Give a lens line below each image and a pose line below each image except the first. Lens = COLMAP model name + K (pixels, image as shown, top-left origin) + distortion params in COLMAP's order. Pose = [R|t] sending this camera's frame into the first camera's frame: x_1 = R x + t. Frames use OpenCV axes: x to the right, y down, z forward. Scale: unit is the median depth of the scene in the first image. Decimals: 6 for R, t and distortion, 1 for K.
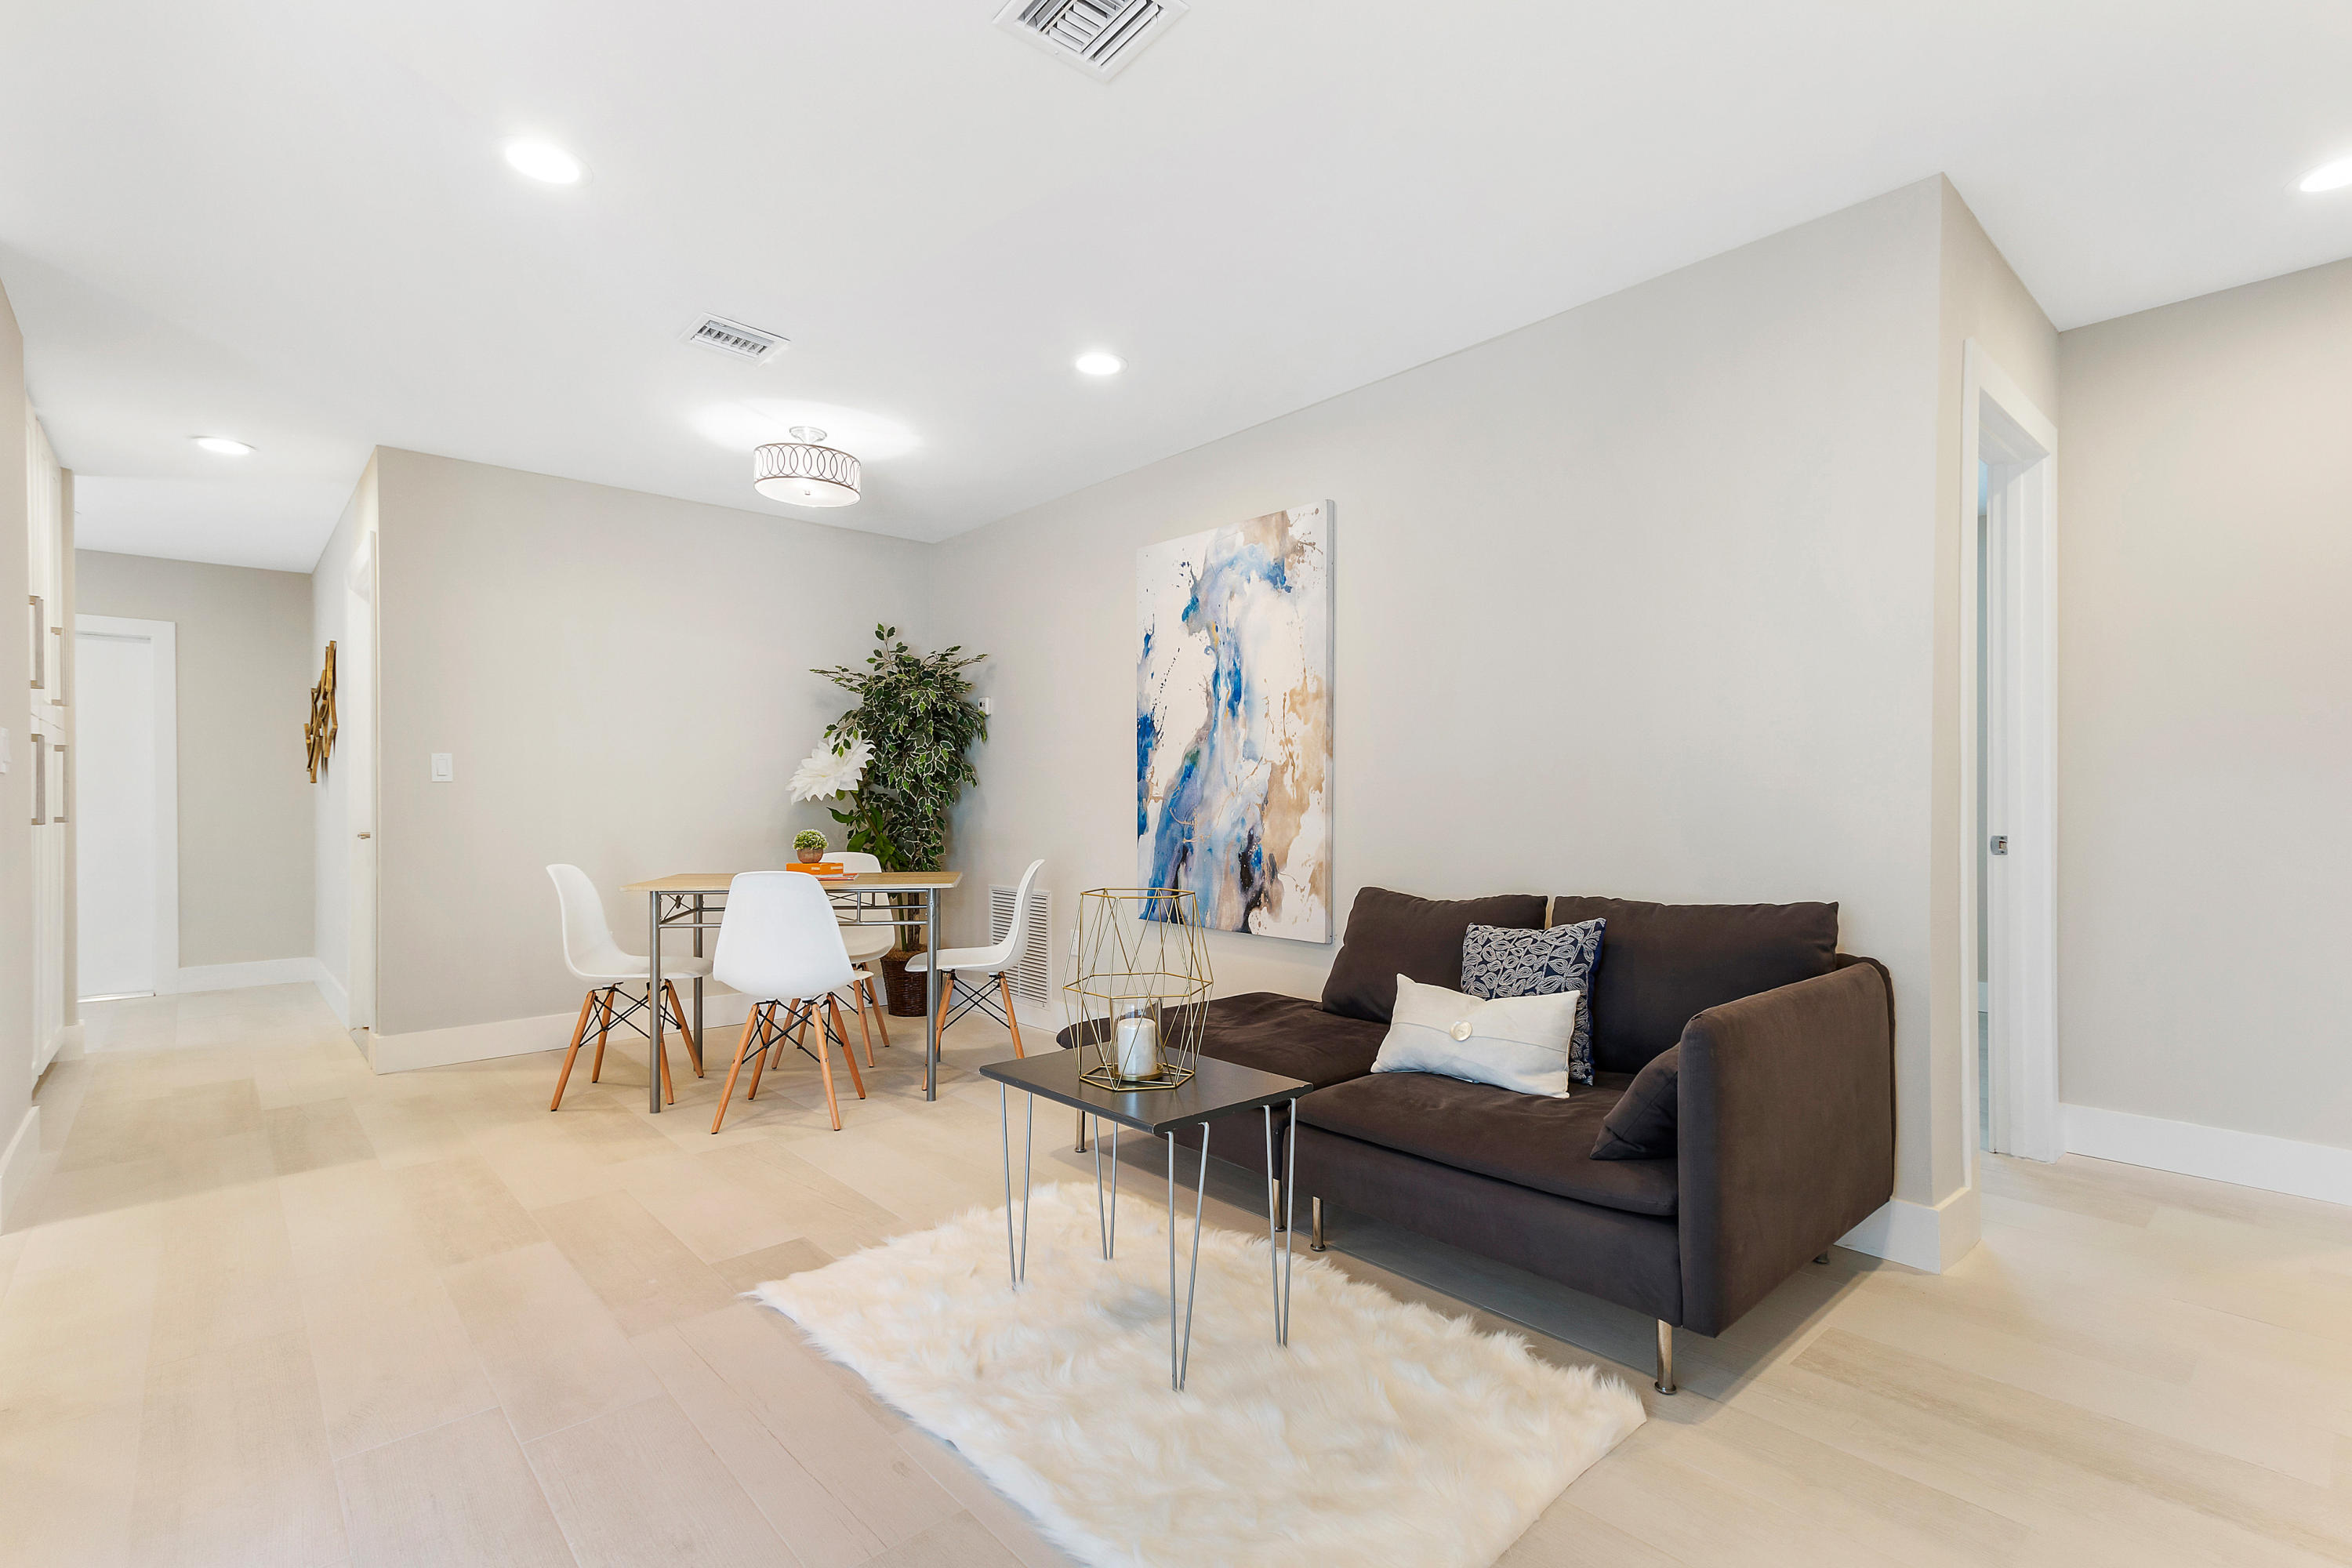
lens RADIAL K [[1085.1, 0, 1172.3], [0, 1085.1, 804.9], [0, 0, 1]] dist [0.023579, -0.000005]
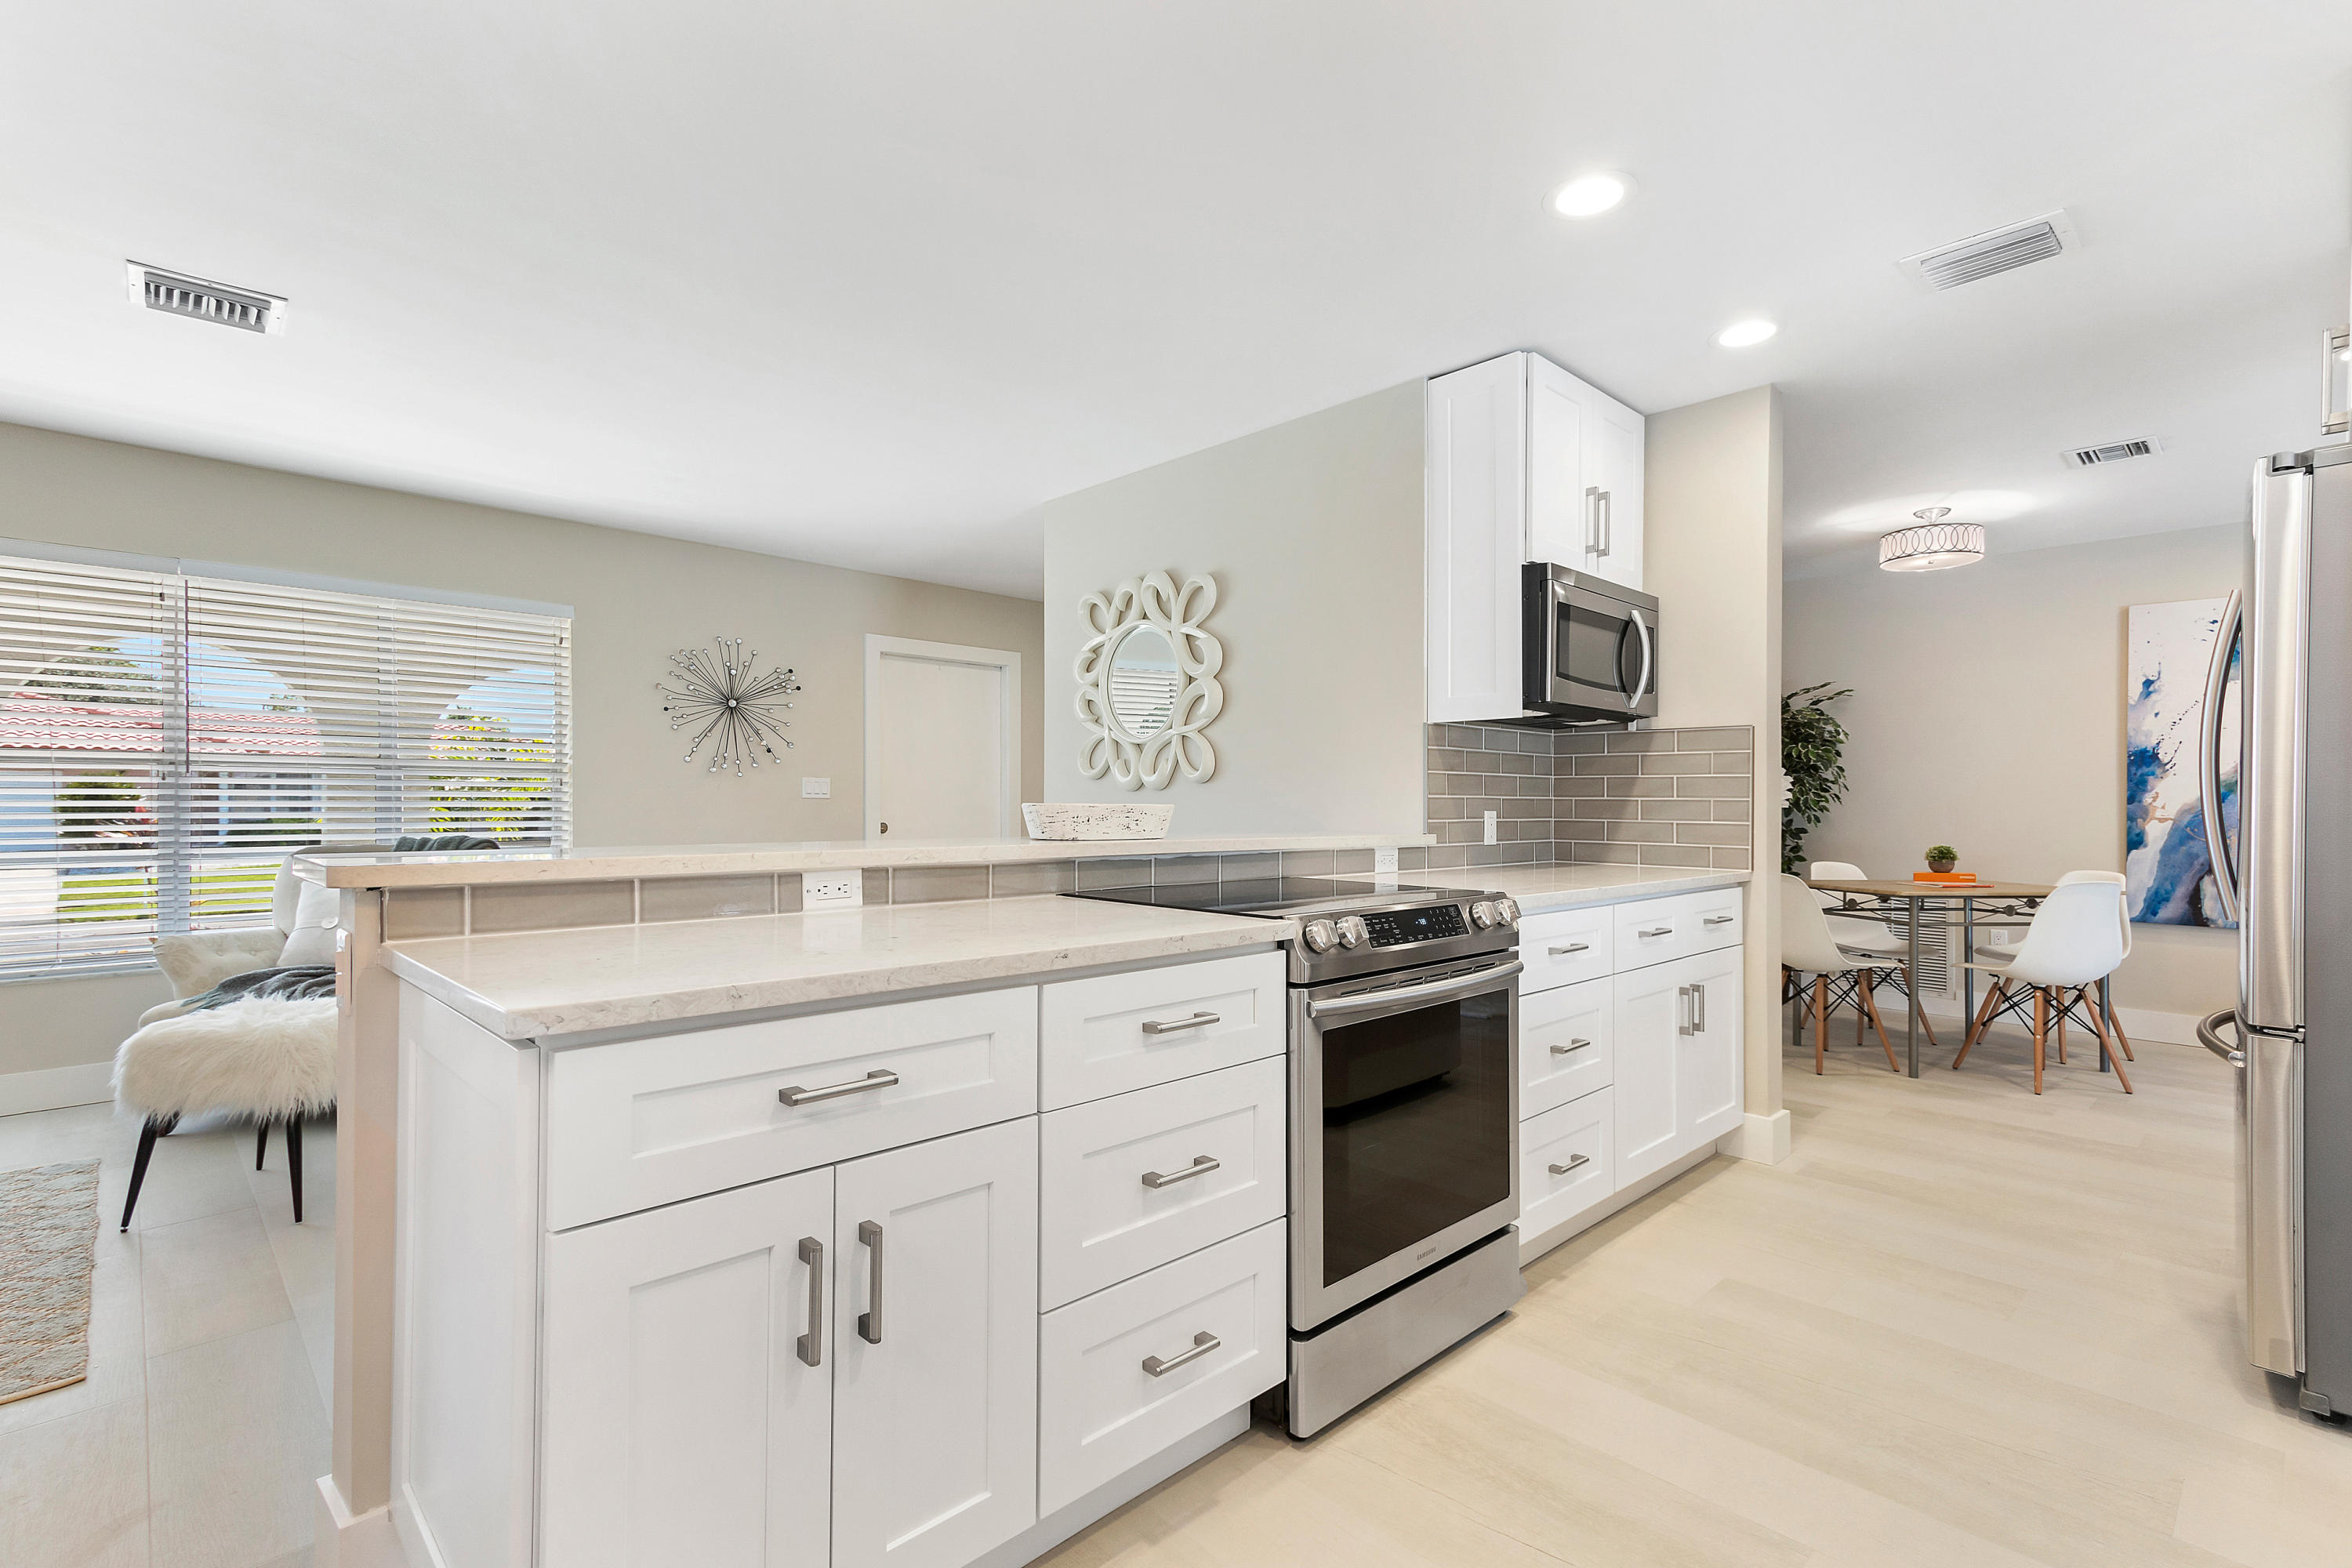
lens RADIAL K [[1085.1, 0, 1172.3], [0, 1085.1, 804.9], [0, 0, 1]] dist [0.023579, -0.000005]
pose [[0.999495, 0.005972, 0.031221, -1.220488], [-0.005998, 0.999982, 0.000749, -0.017501], [-0.031216, -0.000936, 0.999512, -0.178807]]
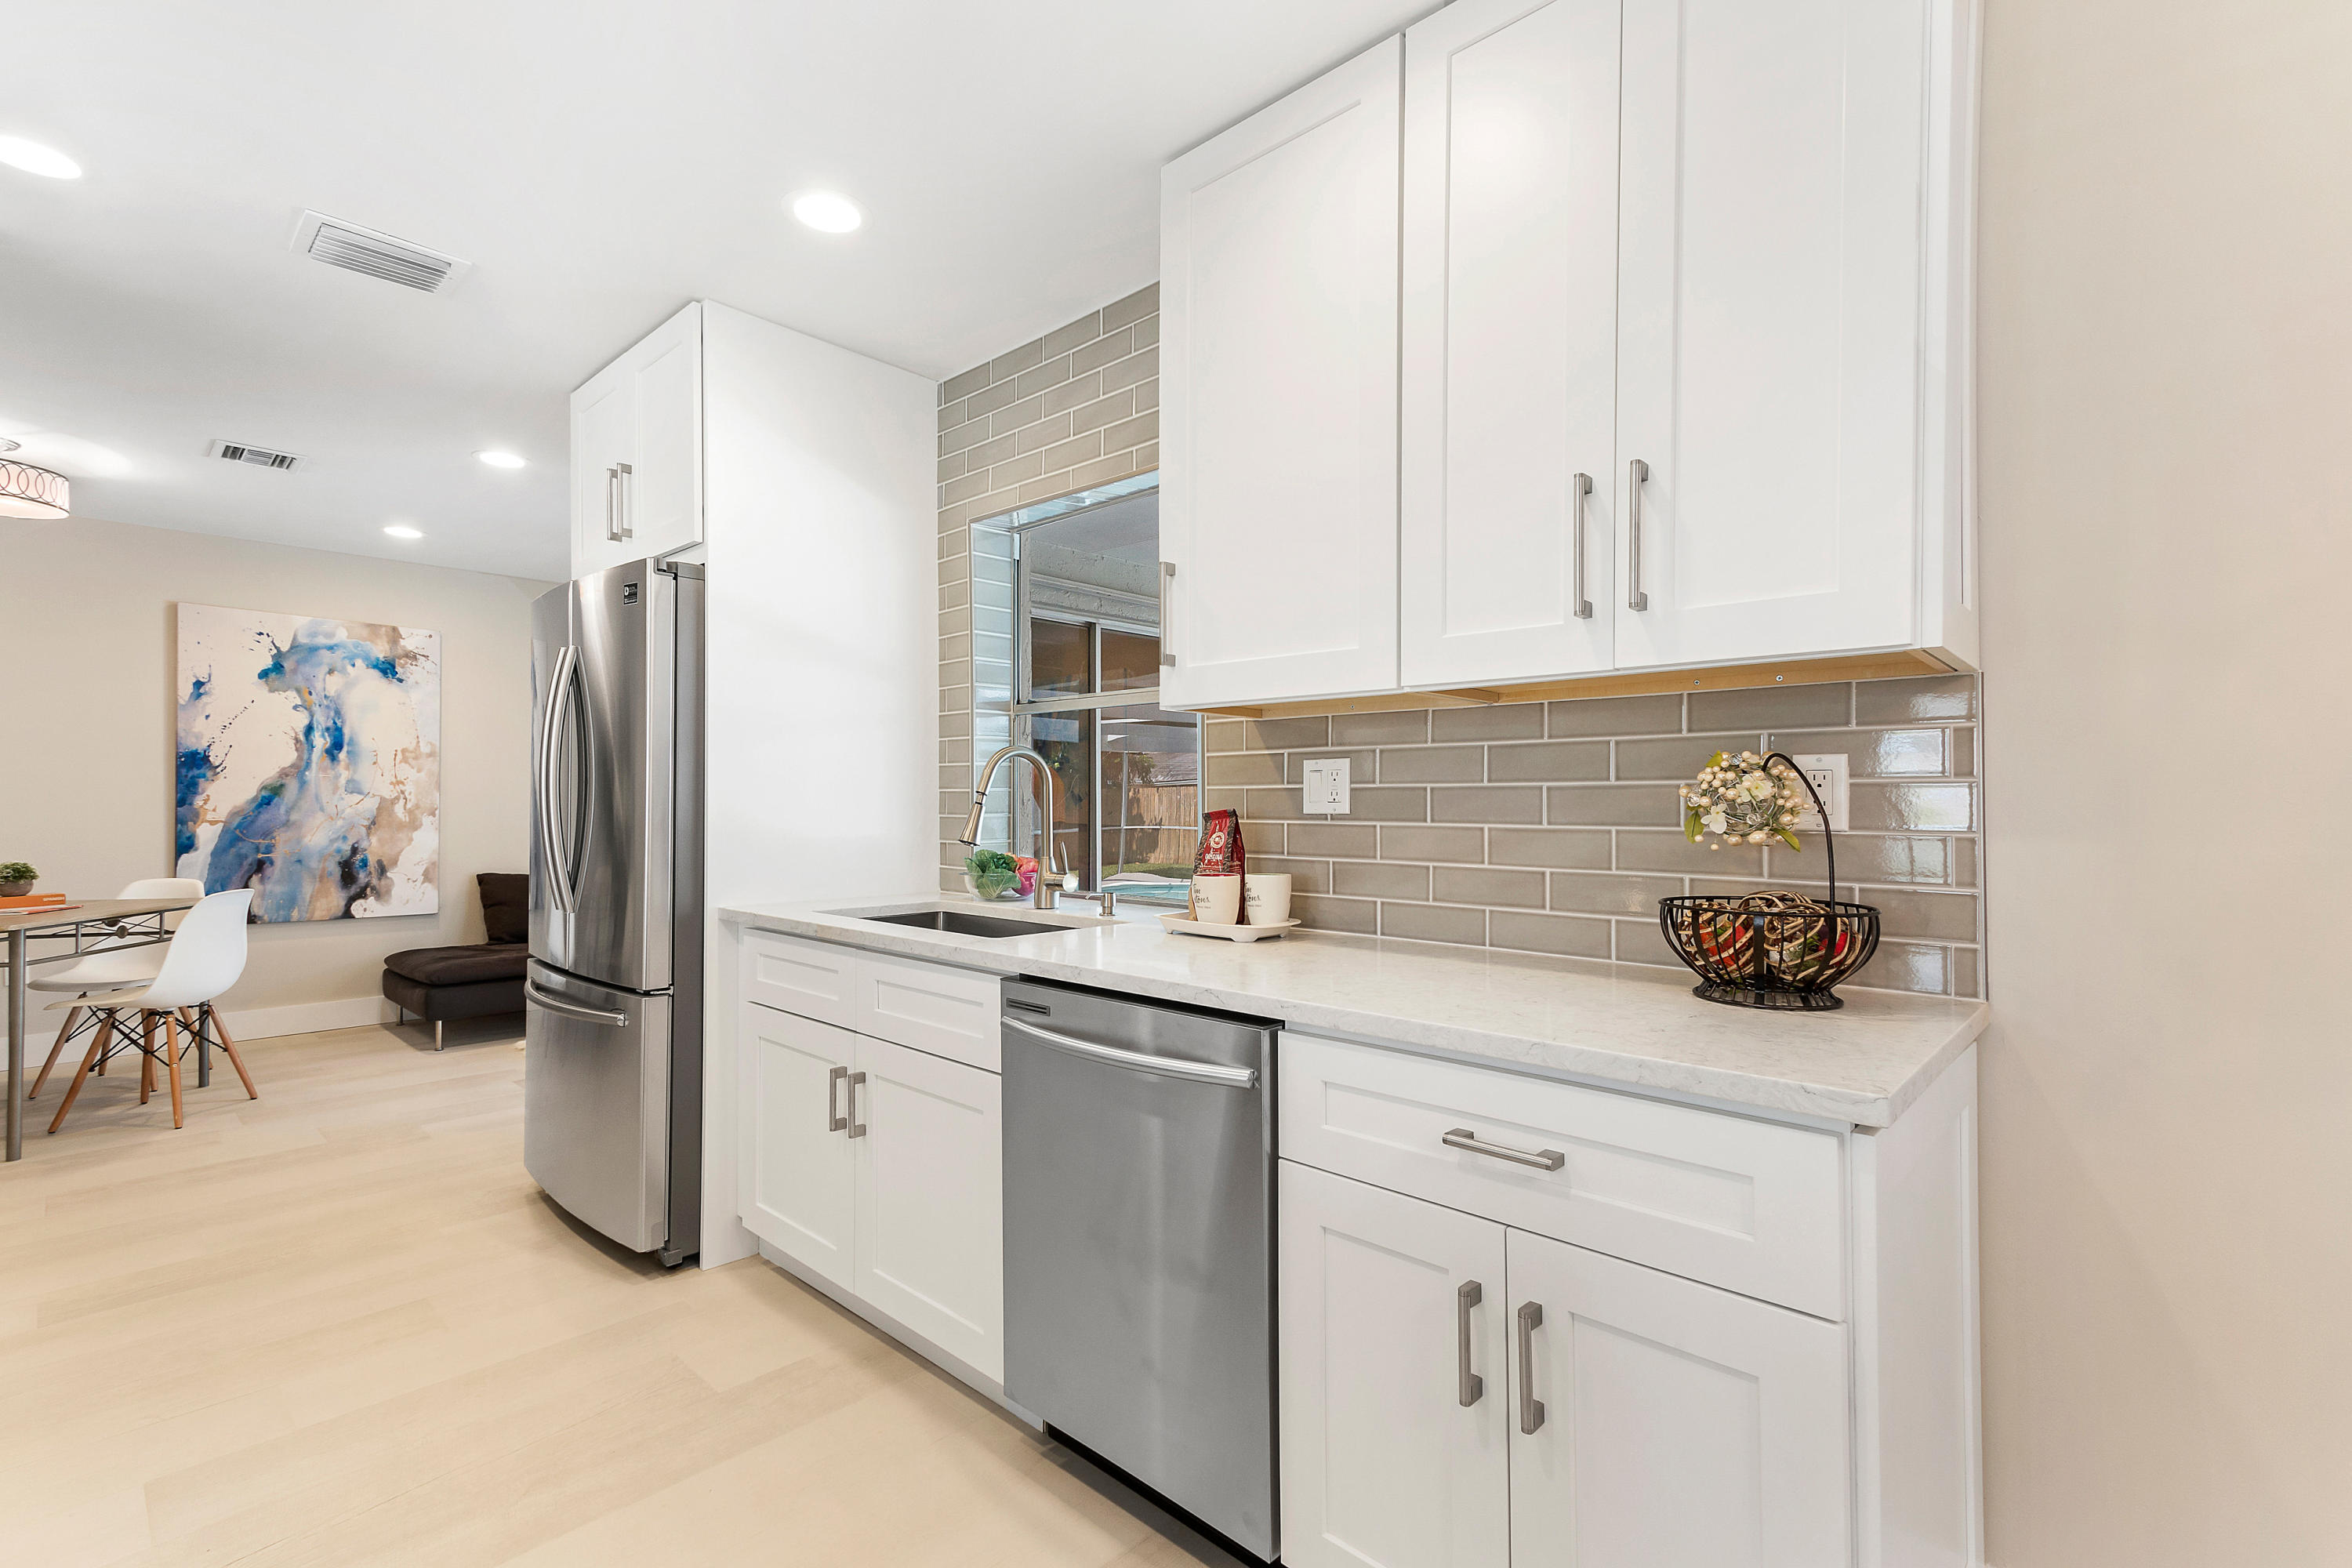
lens RADIAL K [[1061.8, 0, 1172.0], [0, 1061.8, 795.6], [0, 0, 1]] dist [0.022842, 0.000253]
pose [[-0.076129, 0.006370, 0.997078, -1.373776], [-0.003118, 0.999973, -0.006627, -0.032675], [-0.997093, -0.003613, -0.076107, 0.053815]]
